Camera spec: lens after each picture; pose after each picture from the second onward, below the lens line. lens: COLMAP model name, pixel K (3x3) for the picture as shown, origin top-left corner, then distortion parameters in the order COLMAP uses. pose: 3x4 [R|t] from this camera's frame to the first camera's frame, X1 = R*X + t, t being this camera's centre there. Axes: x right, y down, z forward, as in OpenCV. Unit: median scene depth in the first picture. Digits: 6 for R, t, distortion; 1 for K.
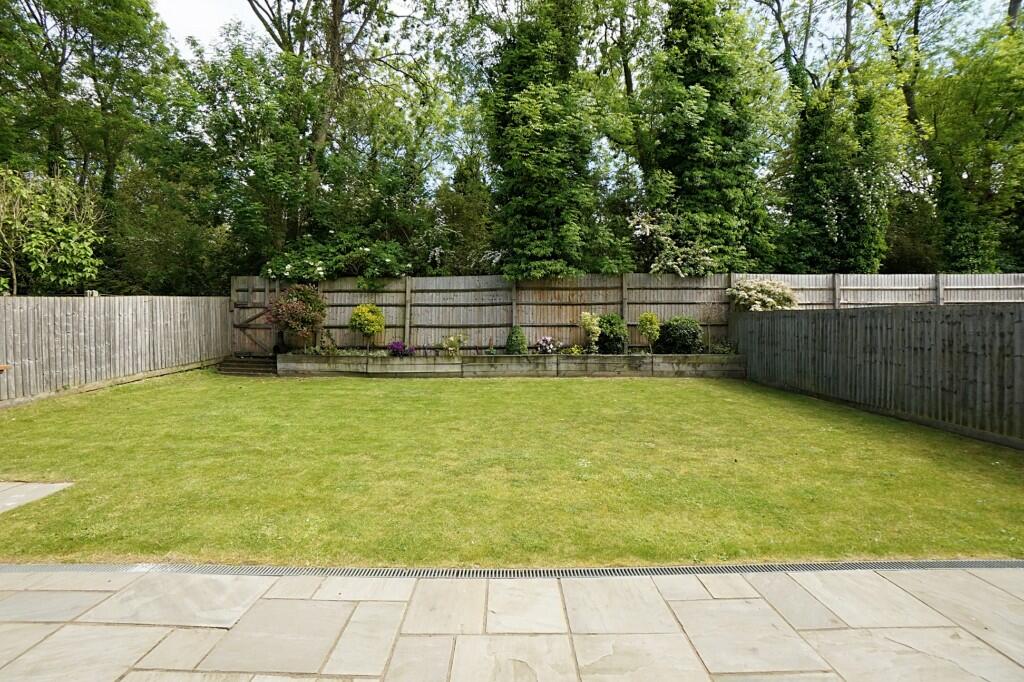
lens RADIAL K [[459.7, 0, 481.5], [0, 459.7, 326.3], [0, 0, 1]] dist [-0.043845, 0.000090]
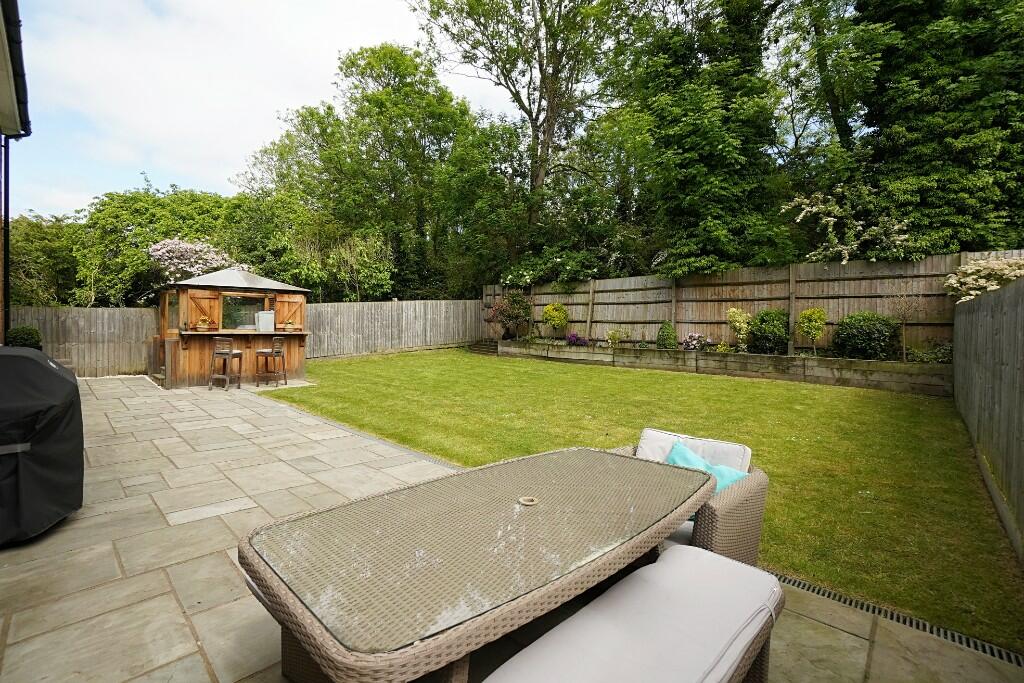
lens RADIAL K [[457.2, 0, 502.1], [0, 457.2, 326.6], [0, 0, 1]] dist [-0.054452, 0.018931]
pose [[0.723228, 0.018114, -0.690372, 0.513818], [-0.017718, 0.999814, 0.007672, 0.008228], [0.690382, 0.006684, 0.723414, -0.011752]]
